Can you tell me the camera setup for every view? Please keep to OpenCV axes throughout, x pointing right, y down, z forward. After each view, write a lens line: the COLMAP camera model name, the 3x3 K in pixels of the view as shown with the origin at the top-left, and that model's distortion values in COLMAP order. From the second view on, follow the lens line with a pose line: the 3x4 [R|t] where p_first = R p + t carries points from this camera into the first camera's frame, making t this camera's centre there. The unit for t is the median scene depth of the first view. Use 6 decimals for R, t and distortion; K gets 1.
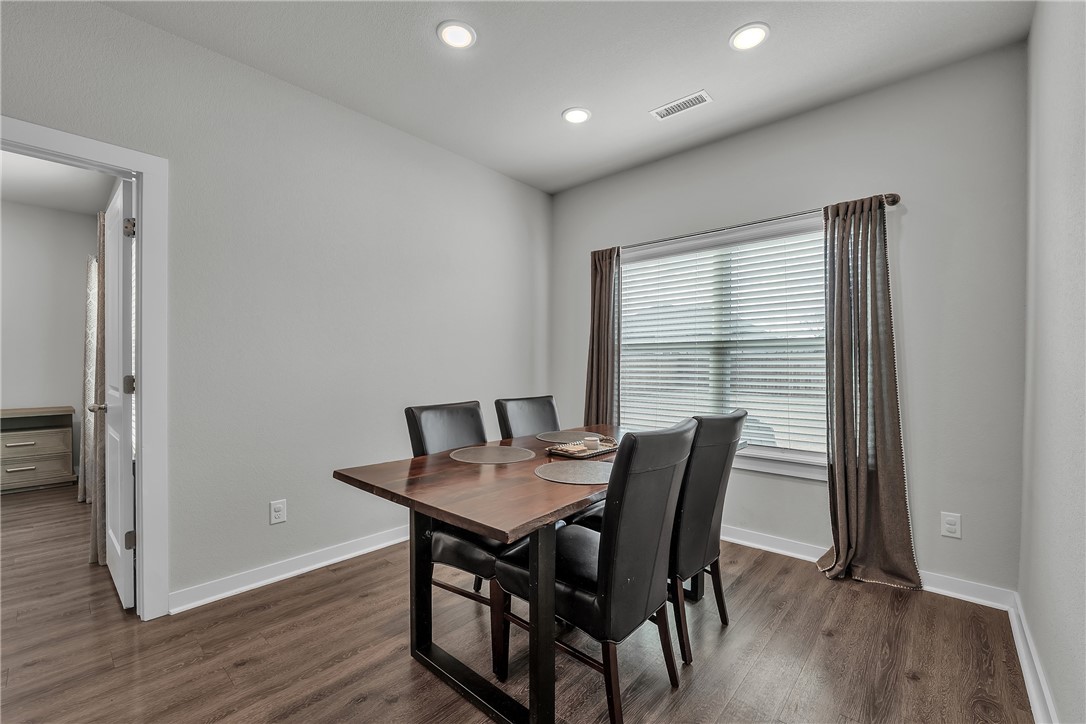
lens RADIAL K [[450.0, 0, 541.2], [0, 450.0, 369.7], [0, 0, 1]] dist [-0.004032, -0.000482]
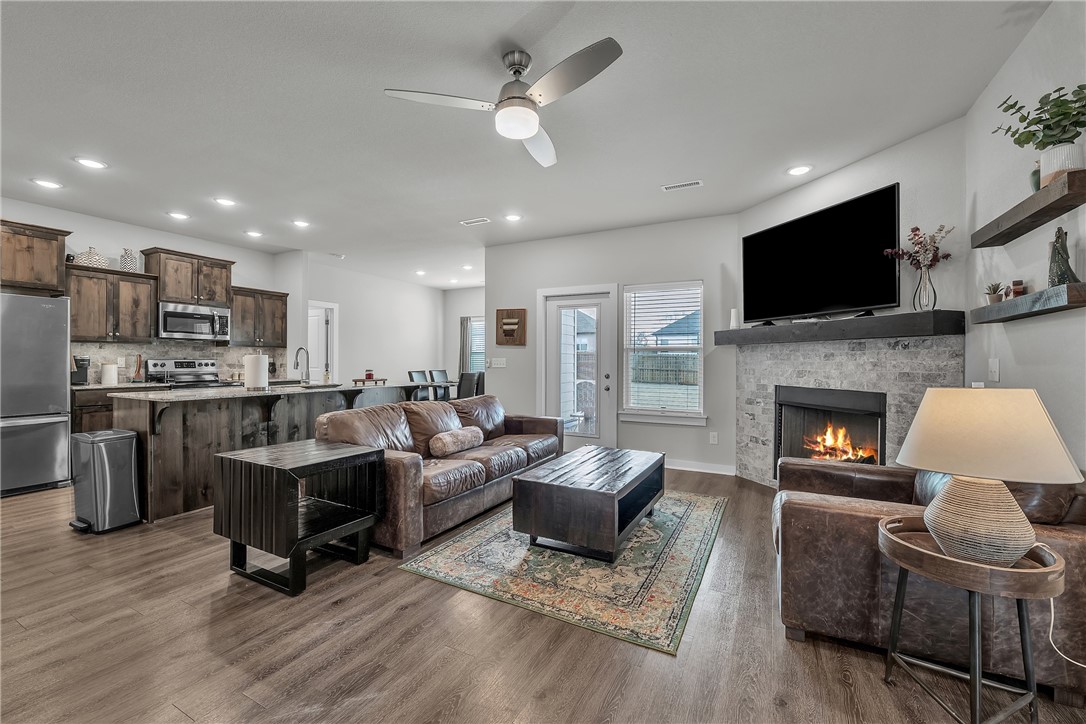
lens RADIAL K [[445.3, 0, 543.0], [0, 445.3, 362.0], [0, 0, 1]] dist [-0.014008, -0.000105]
pose [[0.970779, -0.011492, 0.239700, -0.059678], [0.013894, 0.999869, -0.008333, 0.038124], [-0.239573, 0.011420, 0.970811, -2.159268]]
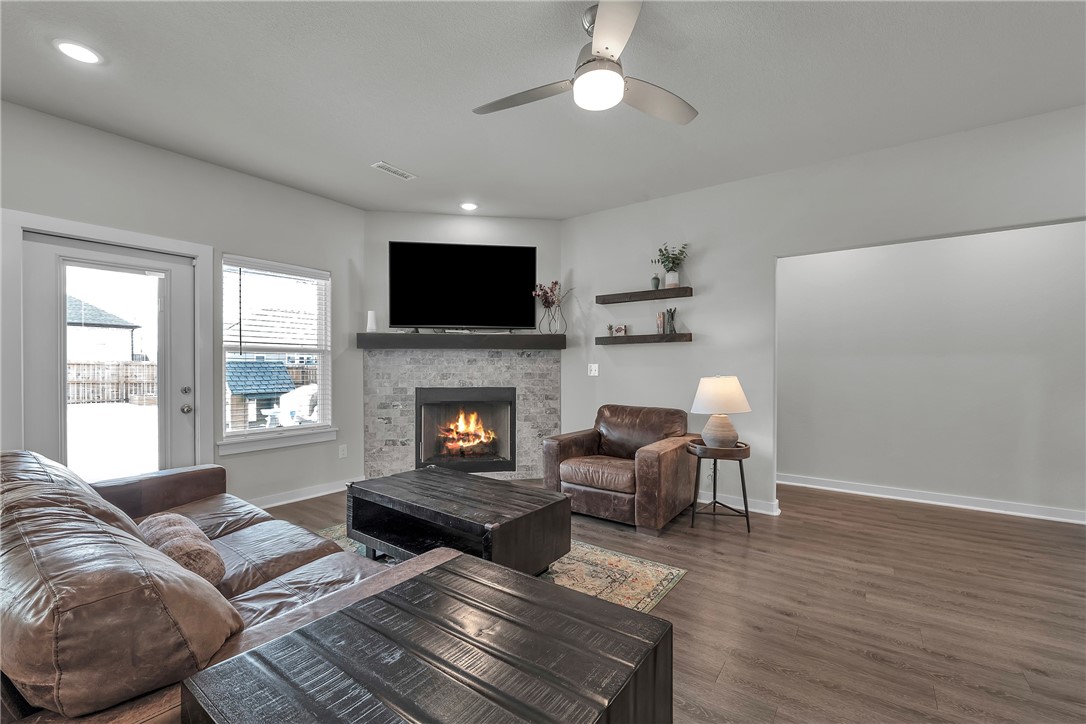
lens RADIAL K [[450.9, 0, 544.6], [0, 450.9, 364.2], [0, 0, 1]] dist [-0.011546, 0.000118]
pose [[-0.095046, -0.010529, 0.995417, -0.618604], [0.014118, 0.999829, 0.011924, 0.016802], [-0.995373, 0.015186, -0.094881, -1.202916]]
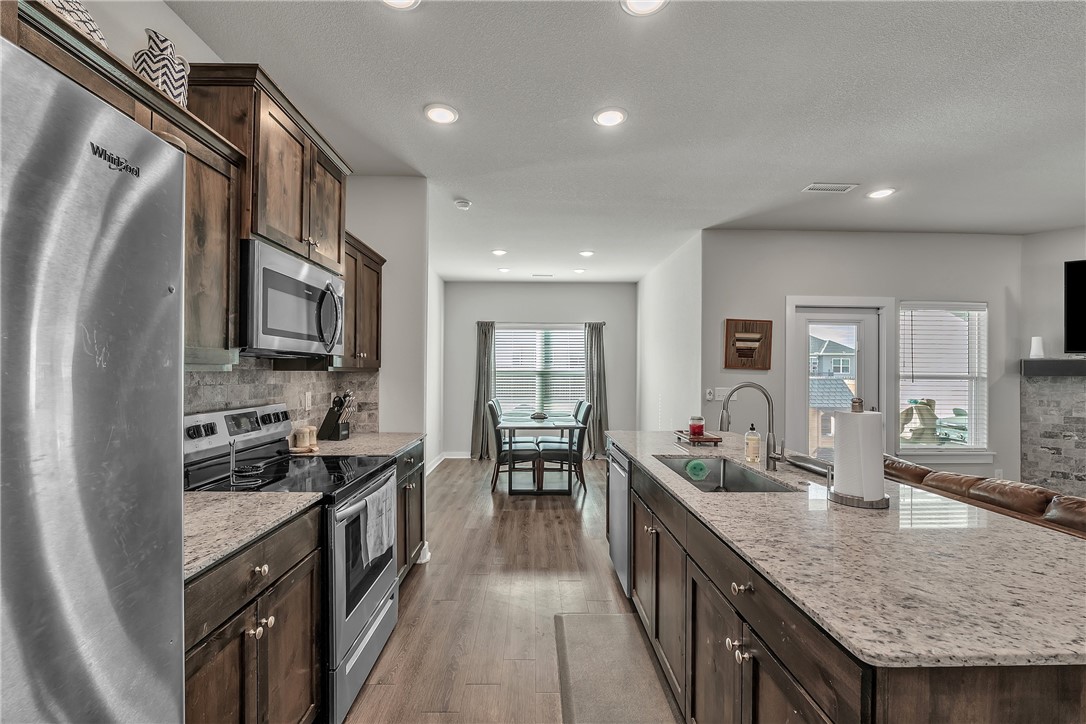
lens RADIAL K [[450.0, 0, 541.2], [0, 450.0, 369.7], [0, 0, 1]] dist [-0.004032, -0.000482]
pose [[0.734764, -0.005272, 0.678302, -1.274118], [0.014094, 0.999873, -0.007496, -0.059240], [-0.678177, 0.015068, 0.734745, -0.724940]]
